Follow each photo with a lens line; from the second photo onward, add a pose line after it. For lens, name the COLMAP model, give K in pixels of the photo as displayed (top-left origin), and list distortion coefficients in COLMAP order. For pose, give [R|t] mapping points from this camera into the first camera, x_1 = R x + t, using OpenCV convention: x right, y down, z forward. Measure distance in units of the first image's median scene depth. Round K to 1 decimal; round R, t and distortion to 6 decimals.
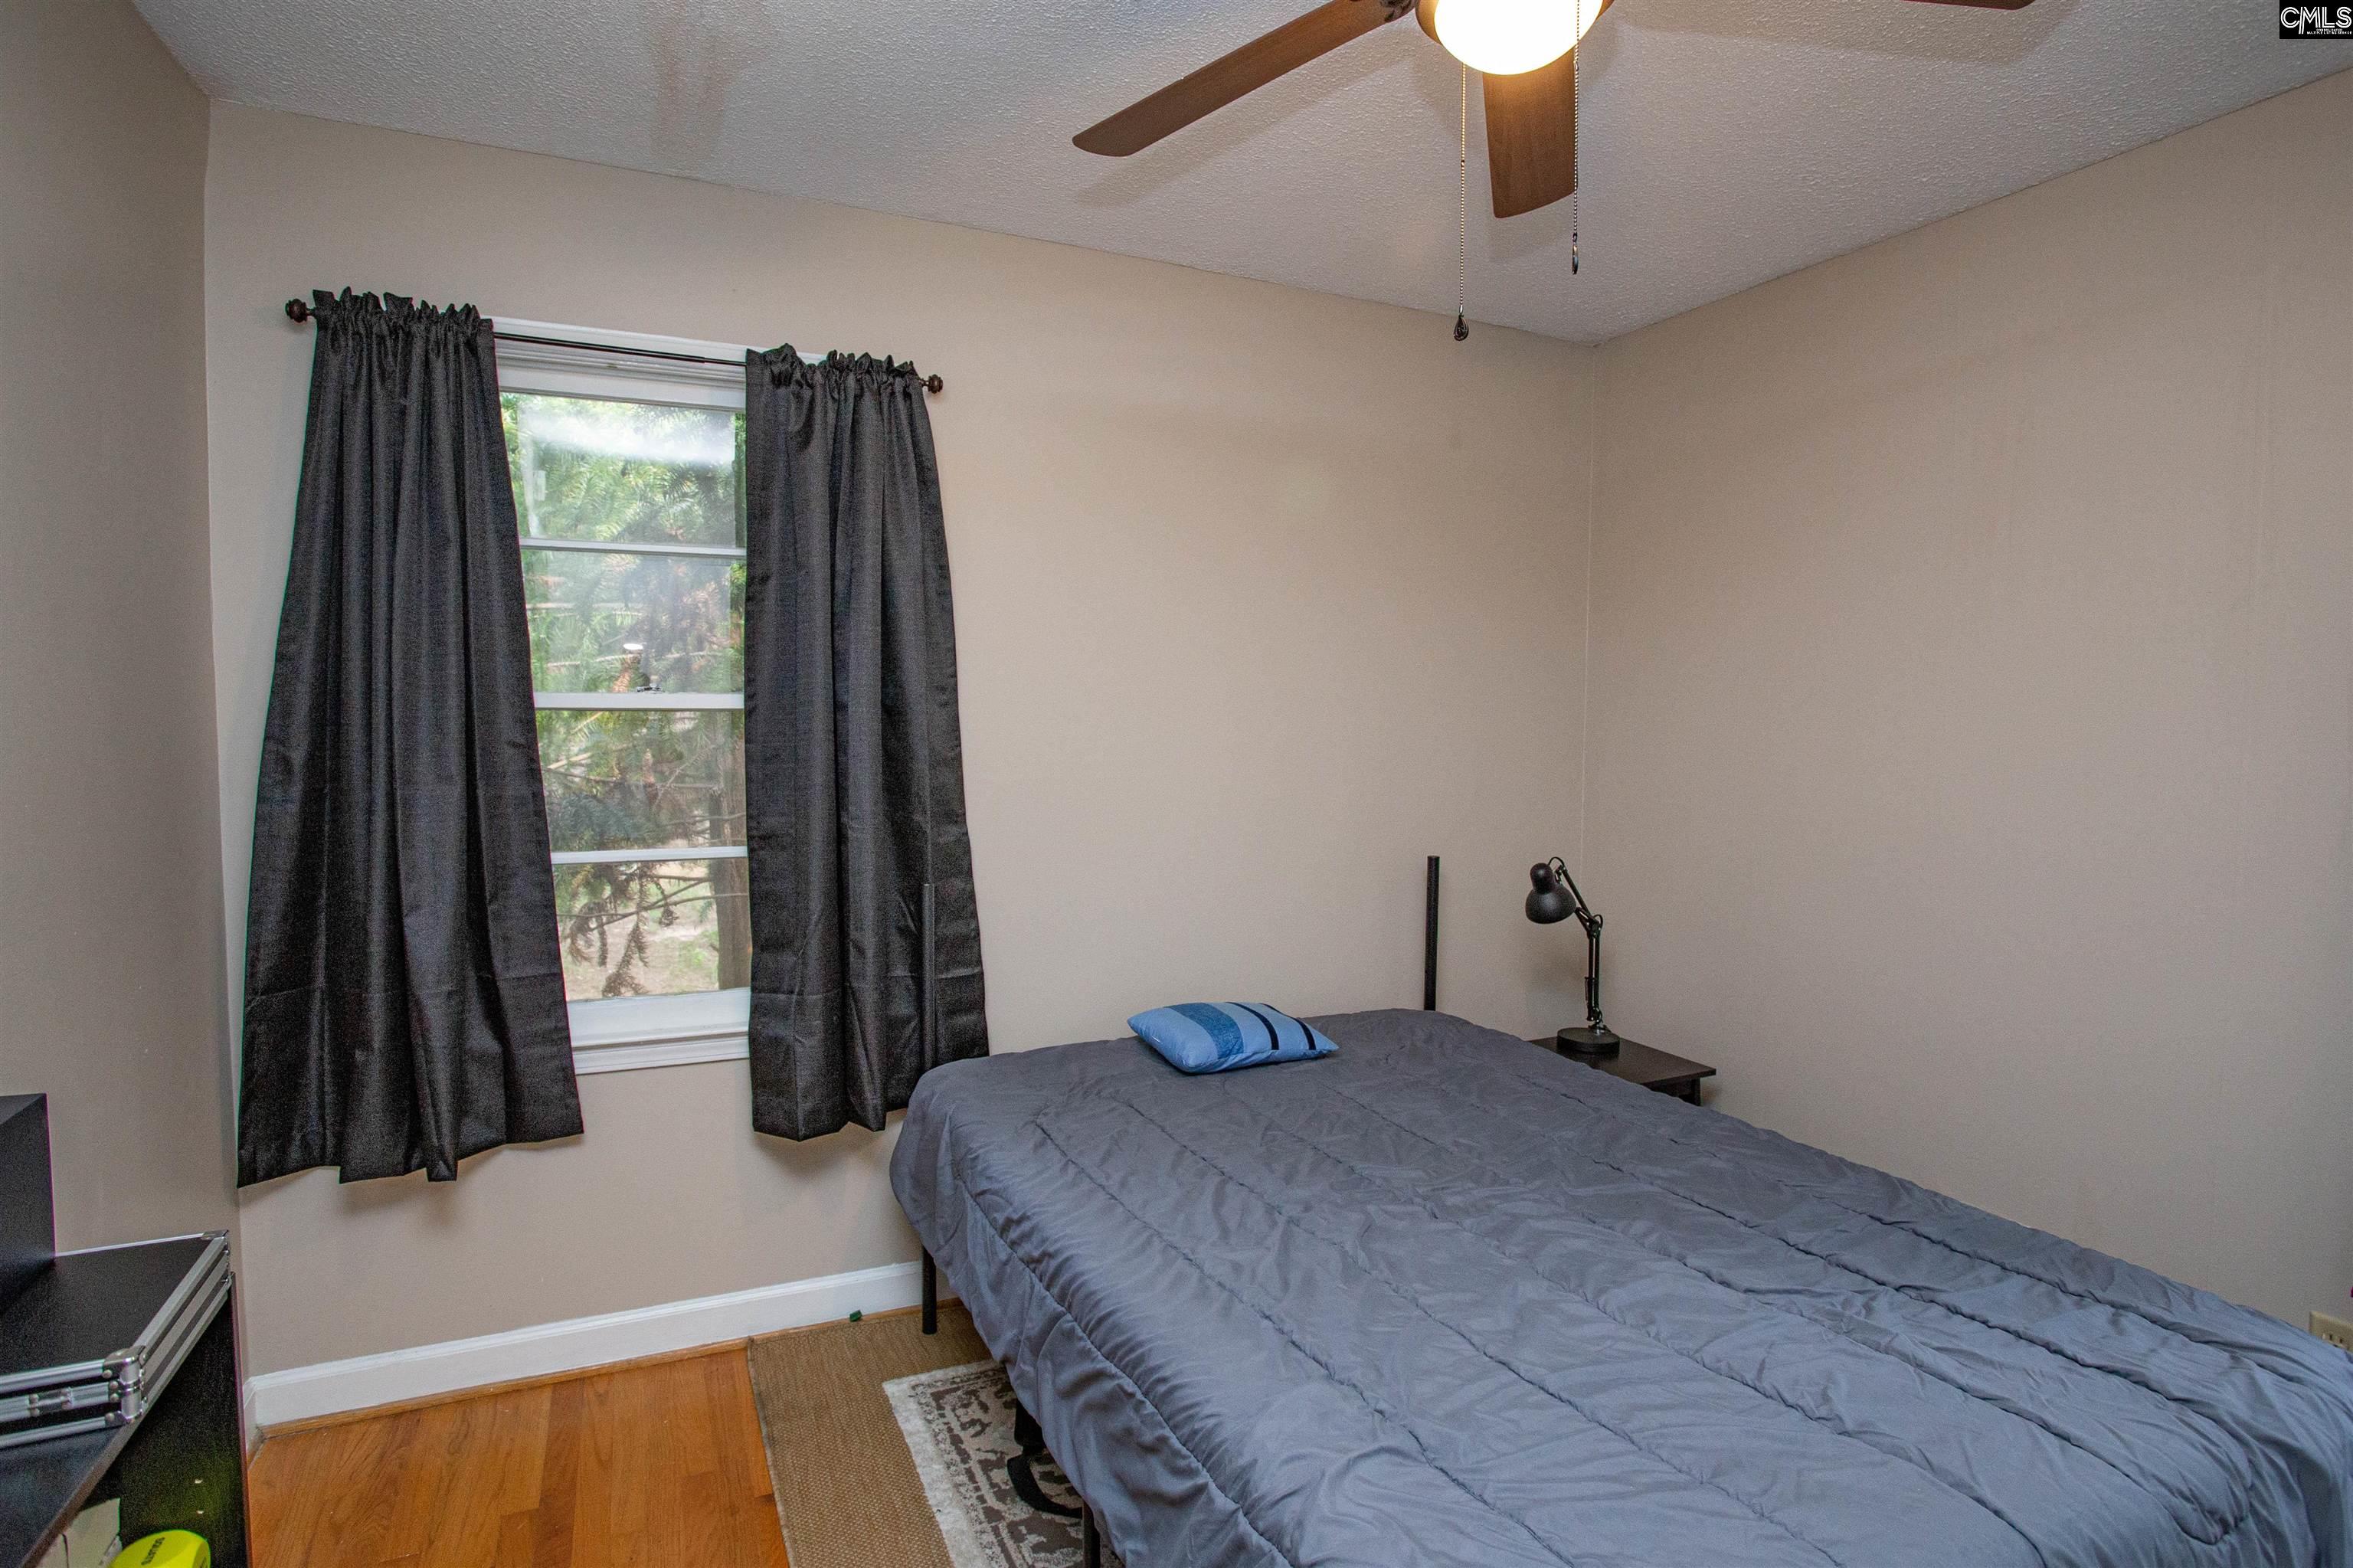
lens RADIAL K [[1178.1, 0, 1142.8], [0, 1178.1, 803.7], [0, 0, 1]] dist [-0.073489, 0.029845]
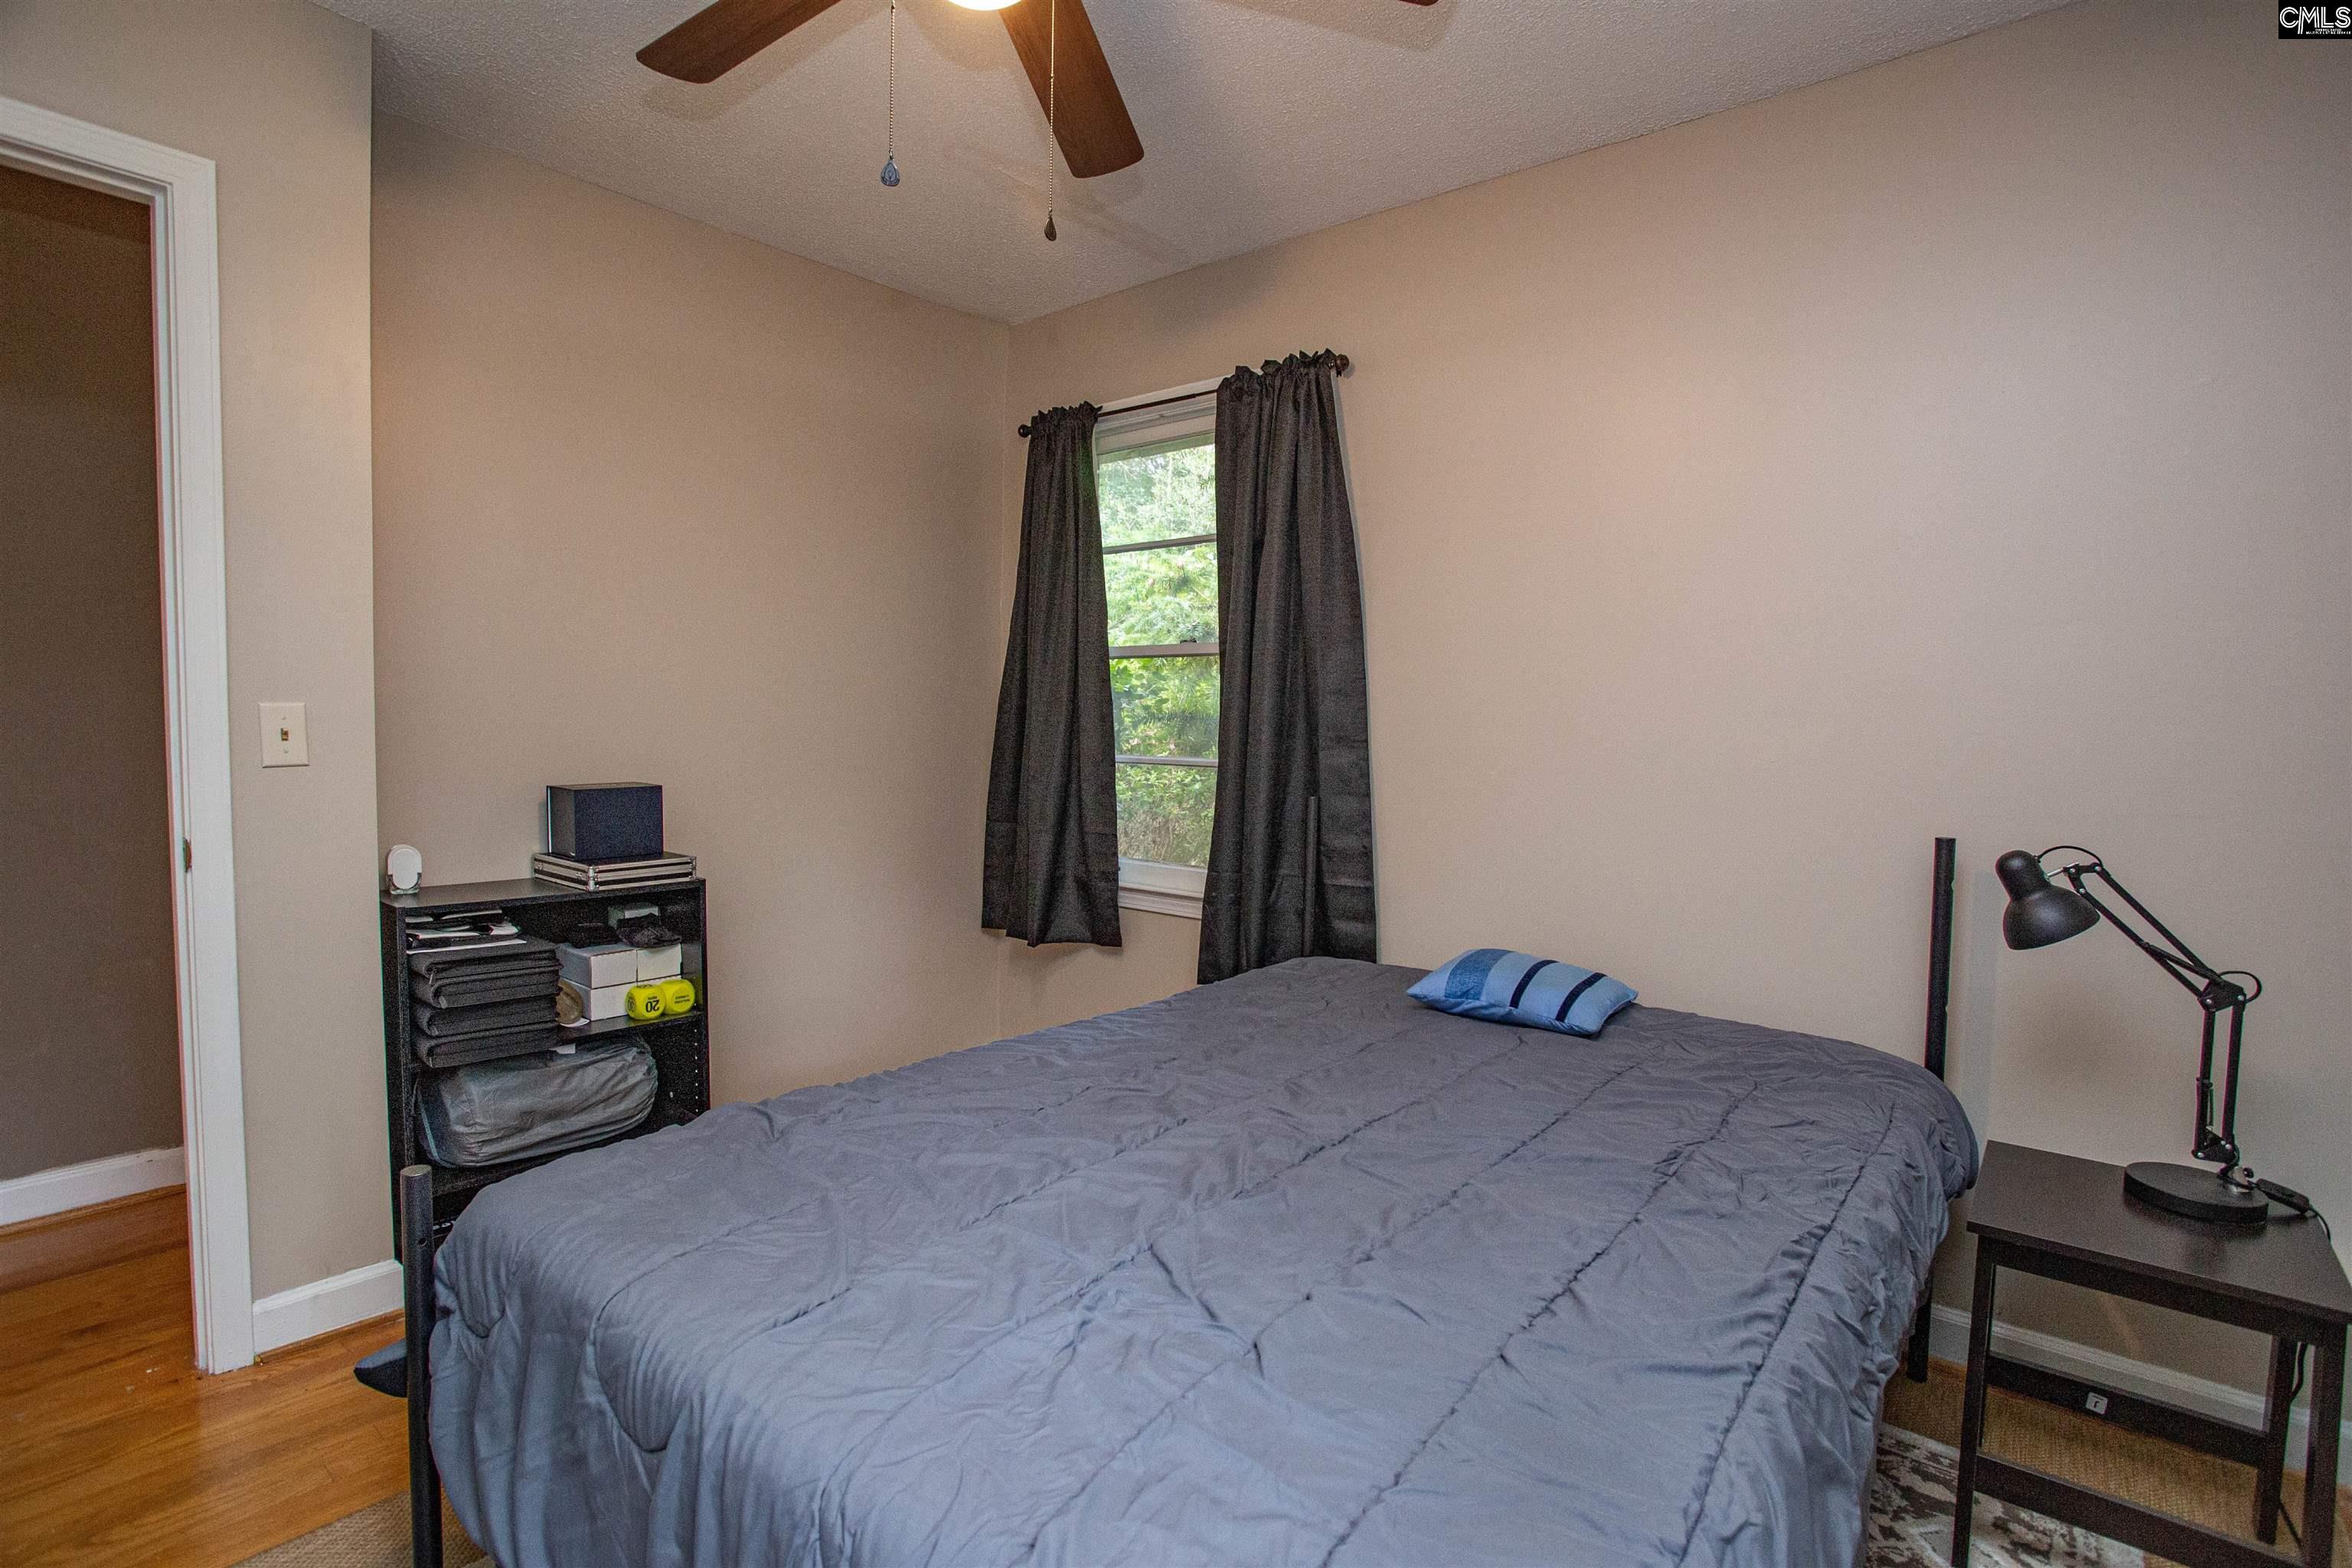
lens RADIAL K [[1156.7, 0, 1183.1], [0, 1156.7, 785.4], [0, 0, 1]] dist [-0.070102, 0.032830]
pose [[0.433998, 0.050248, -0.899511, 0.829298], [-0.081004, 0.996576, 0.016588, 0.052017], [0.897265, 0.065665, 0.436582, 0.419558]]
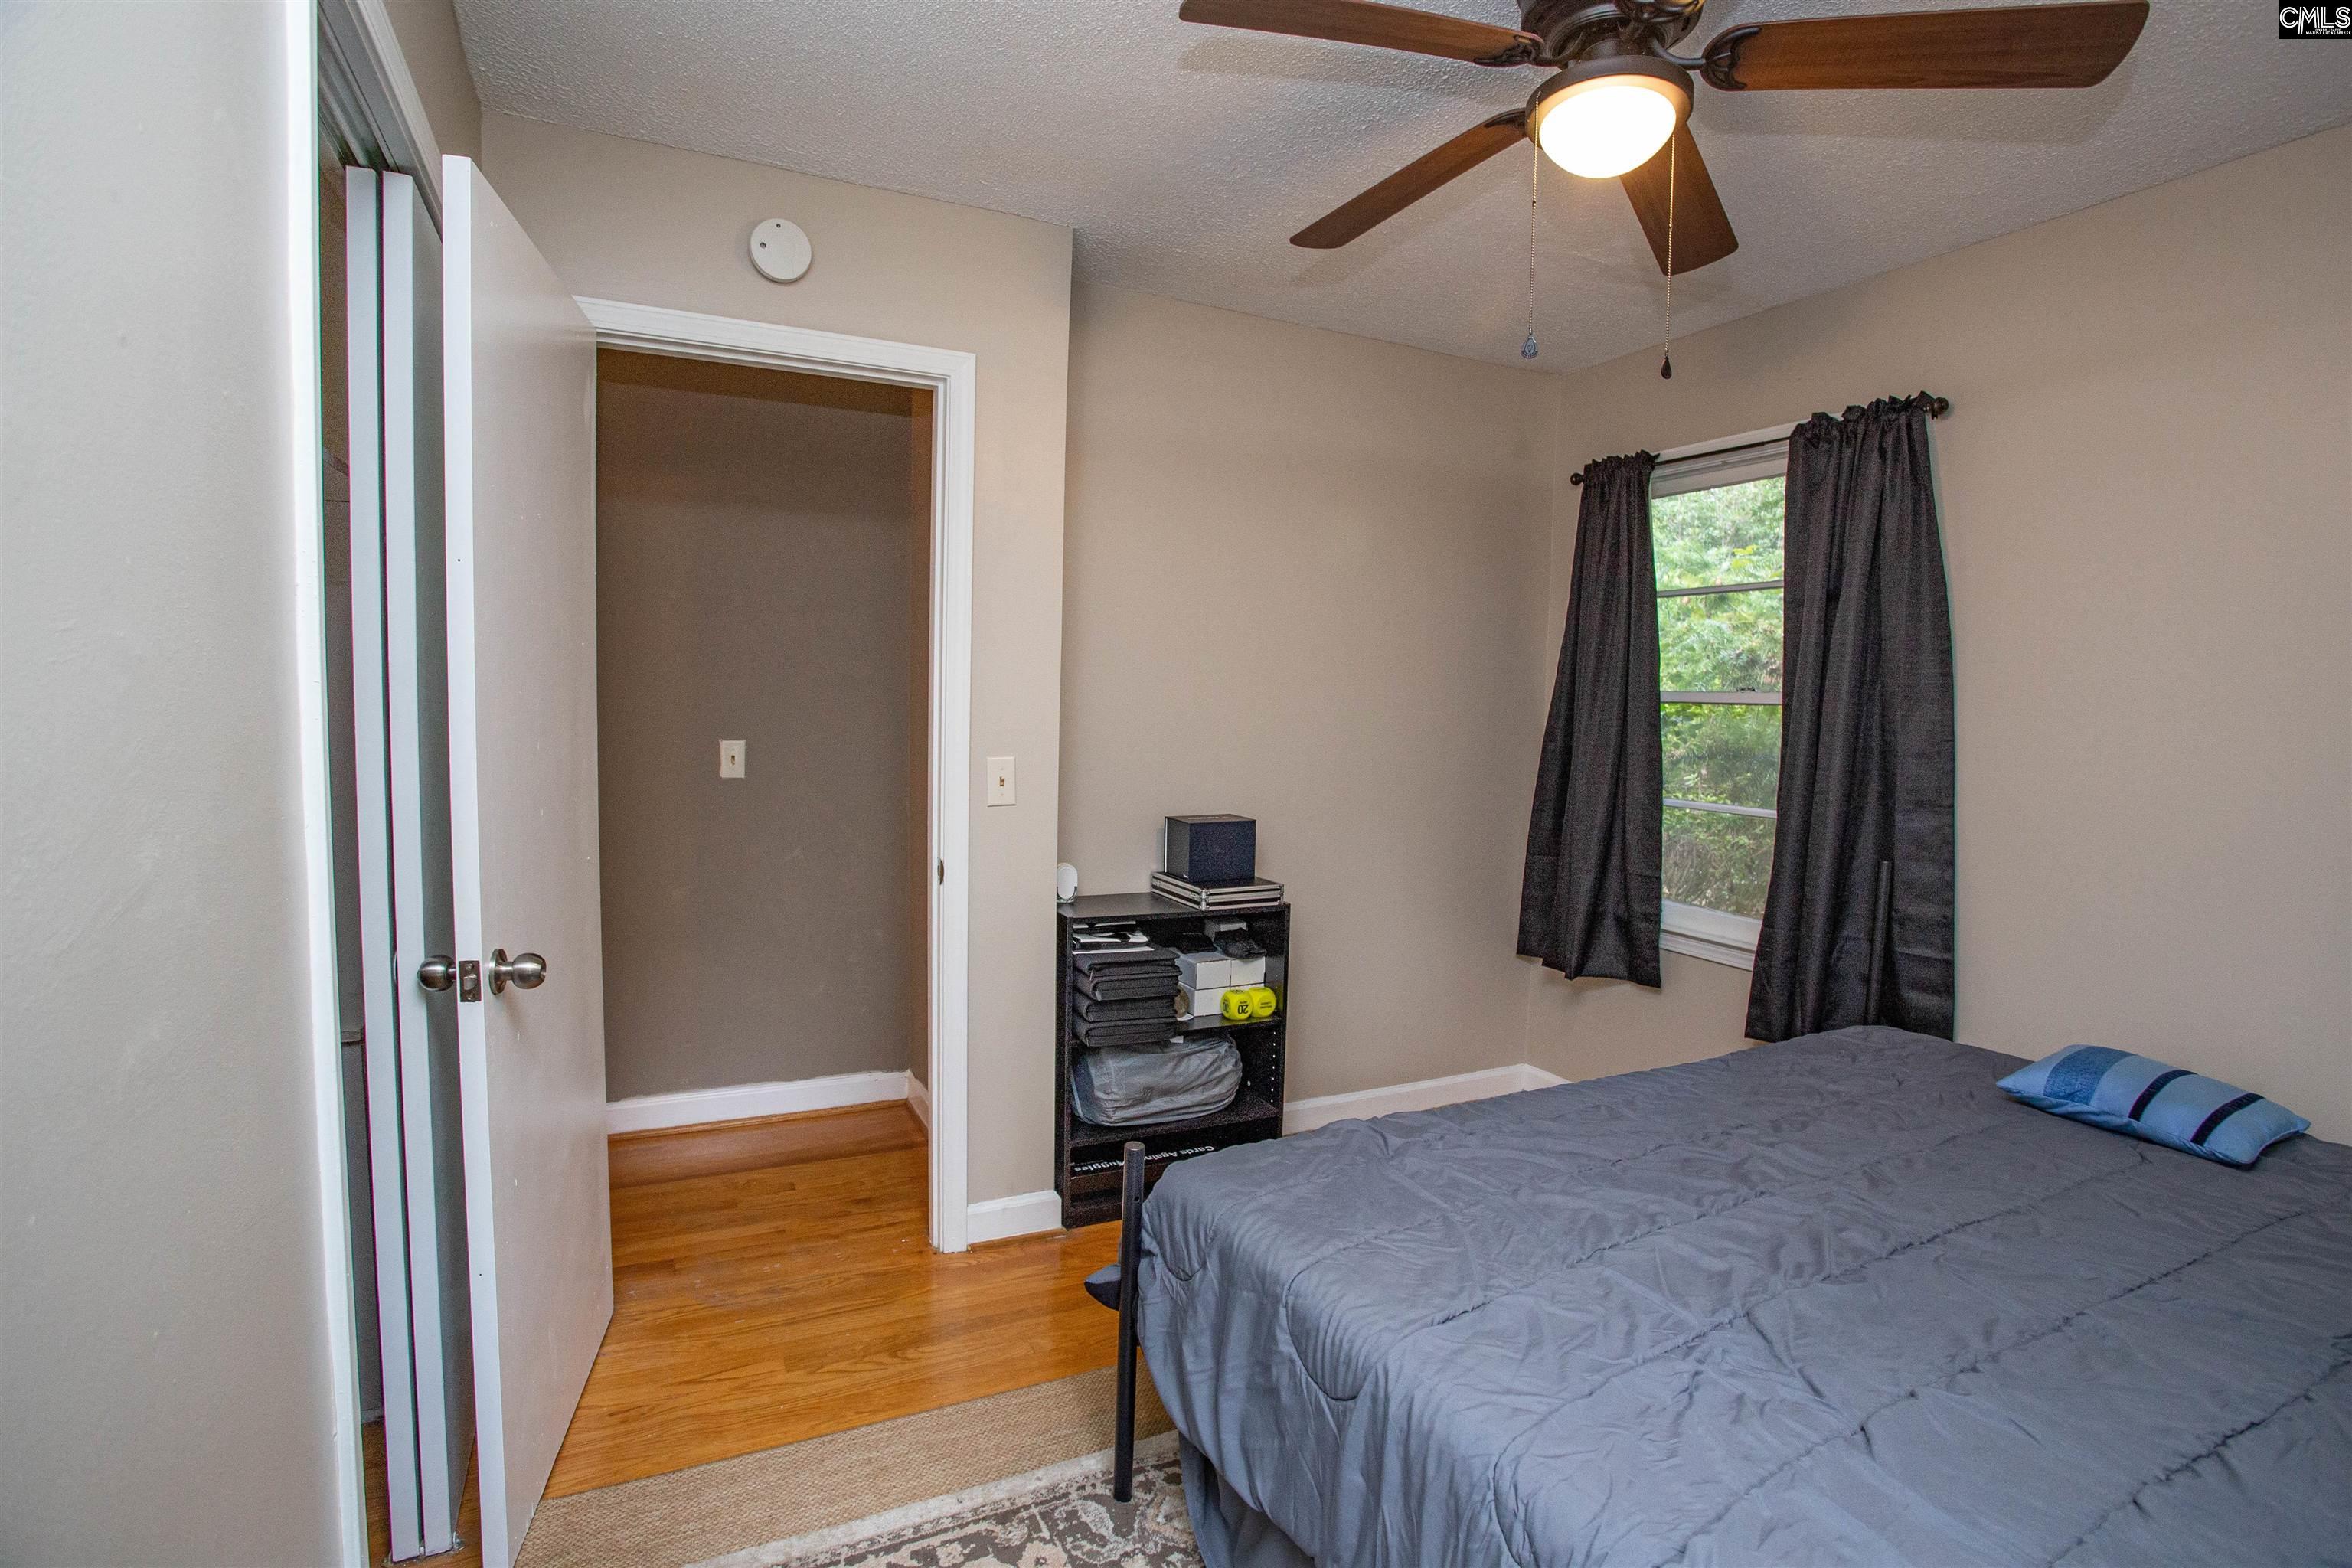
lens RADIAL K [[1156.7, 0, 1183.1], [0, 1156.7, 785.4], [0, 0, 1]] dist [-0.070102, 0.032830]
pose [[0.033180, 0.070781, -0.996940, 0.911970], [-0.100321, 0.992687, 0.067140, -0.007844], [0.994402, 0.097787, 0.040038, 0.310324]]
